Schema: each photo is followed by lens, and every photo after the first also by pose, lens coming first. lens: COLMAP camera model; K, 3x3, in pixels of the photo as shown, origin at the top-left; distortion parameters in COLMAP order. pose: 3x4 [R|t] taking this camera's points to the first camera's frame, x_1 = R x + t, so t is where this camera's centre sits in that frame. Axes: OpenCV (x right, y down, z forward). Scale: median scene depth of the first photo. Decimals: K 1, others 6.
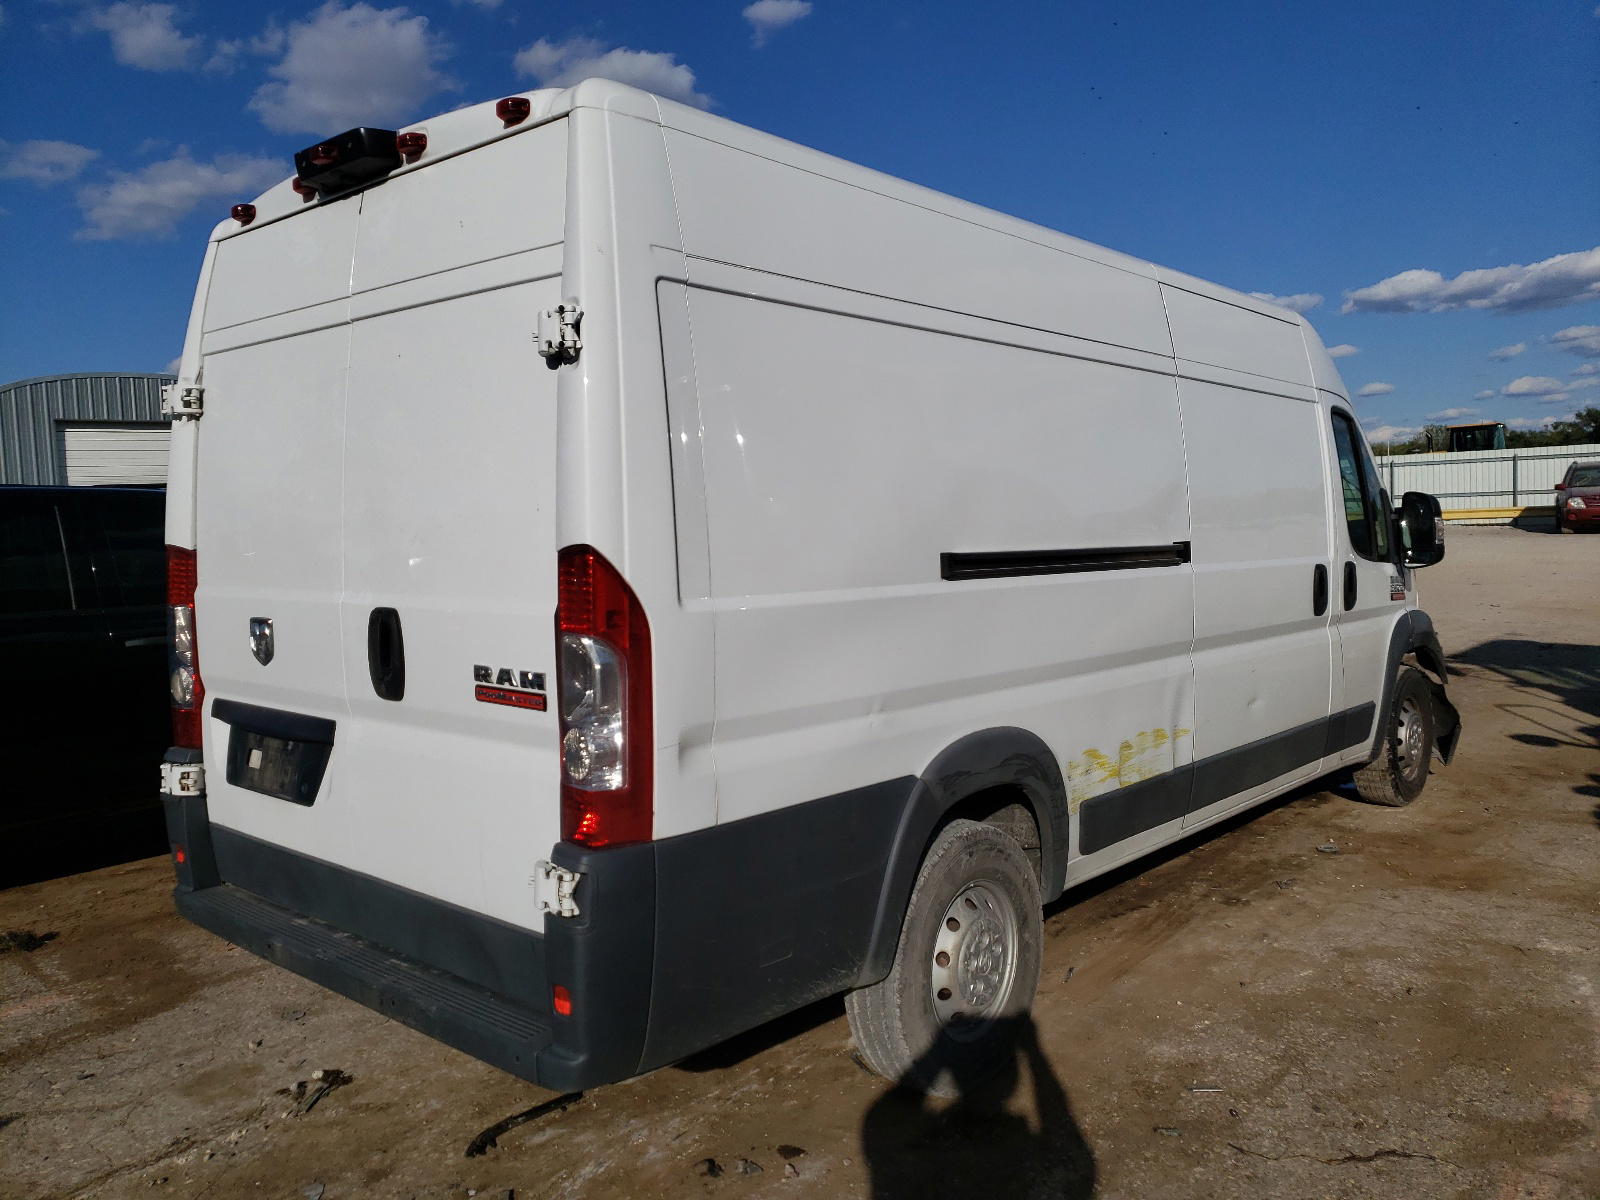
lens RADIAL K [[1232.6, 0, 800.0], [0, 1232.6, 600.0], [0, 0, 1]] dist [0.029285, -0.009084]
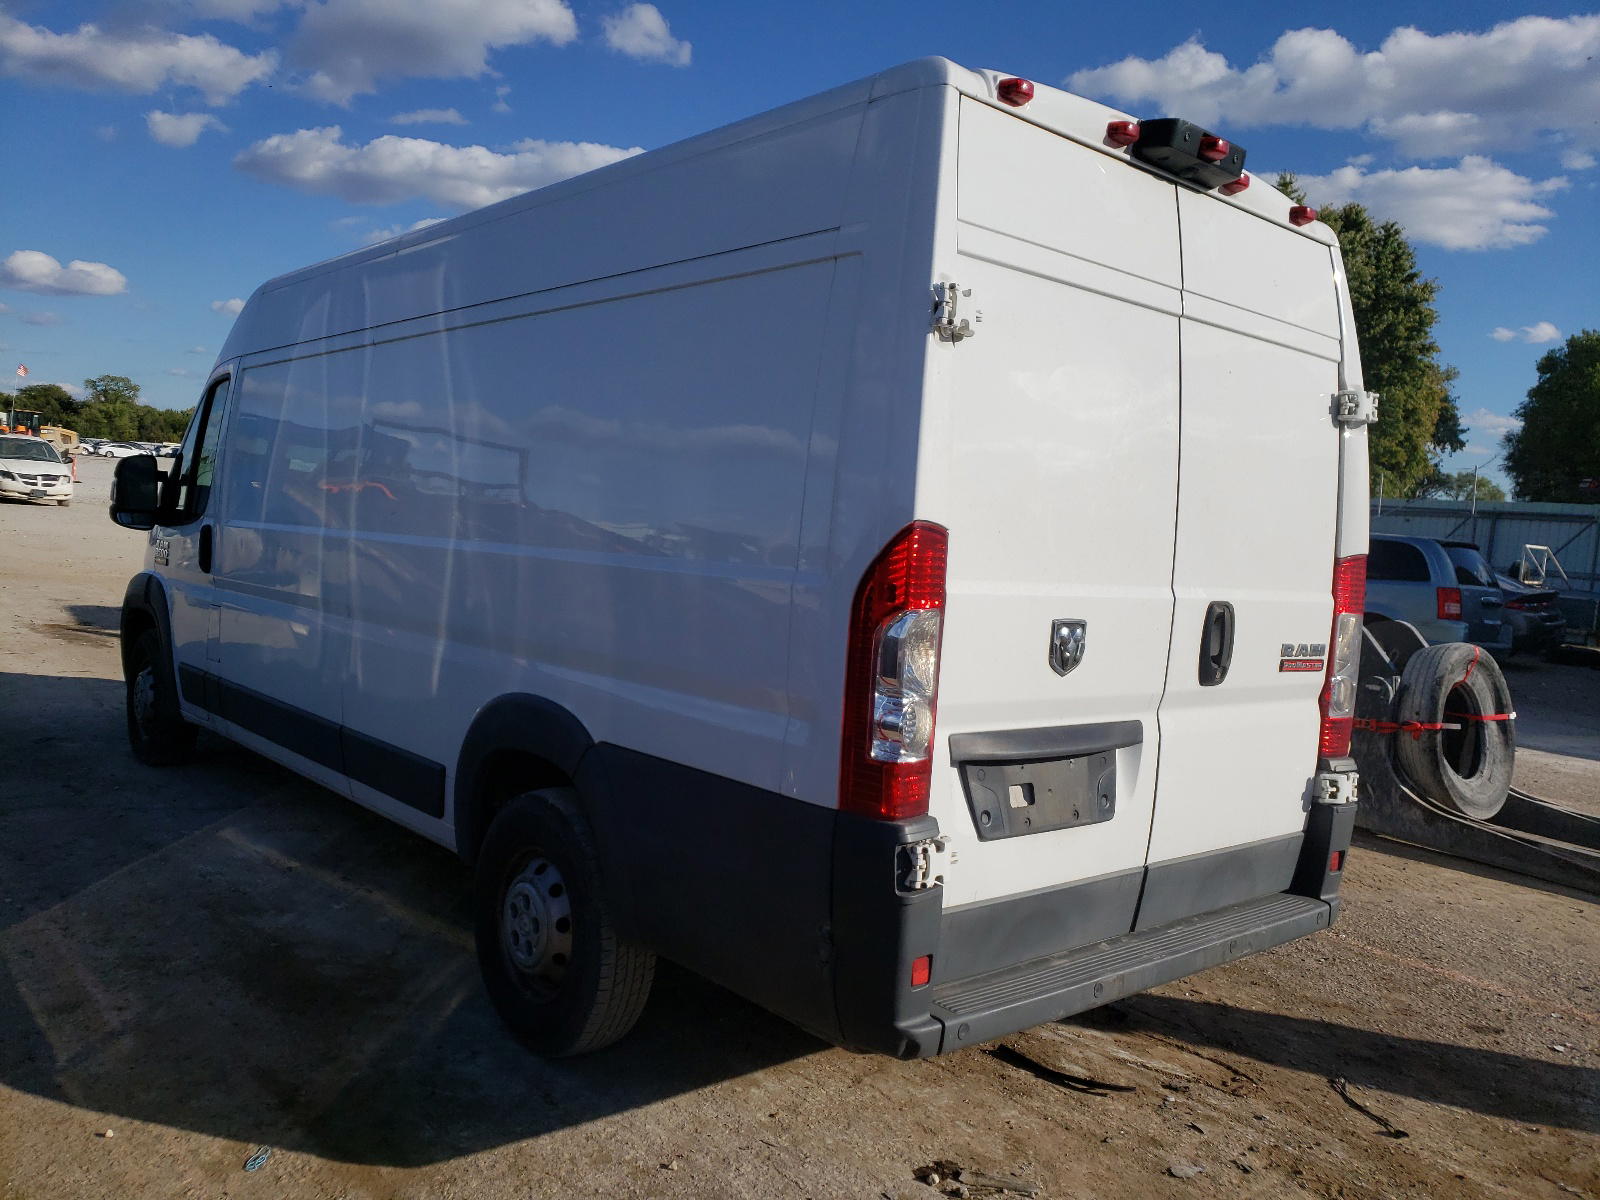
lens RADIAL K [[1232.6, 0, 800.0], [0, 1232.6, 600.0], [0, 0, 1]] dist [0.029285, -0.009084]
pose [[0.122414, -0.036179, 0.991819, -1.466823], [-0.018121, 0.999087, 0.038681, -0.030888], [-0.992314, -0.022707, 0.121647, 1.235391]]
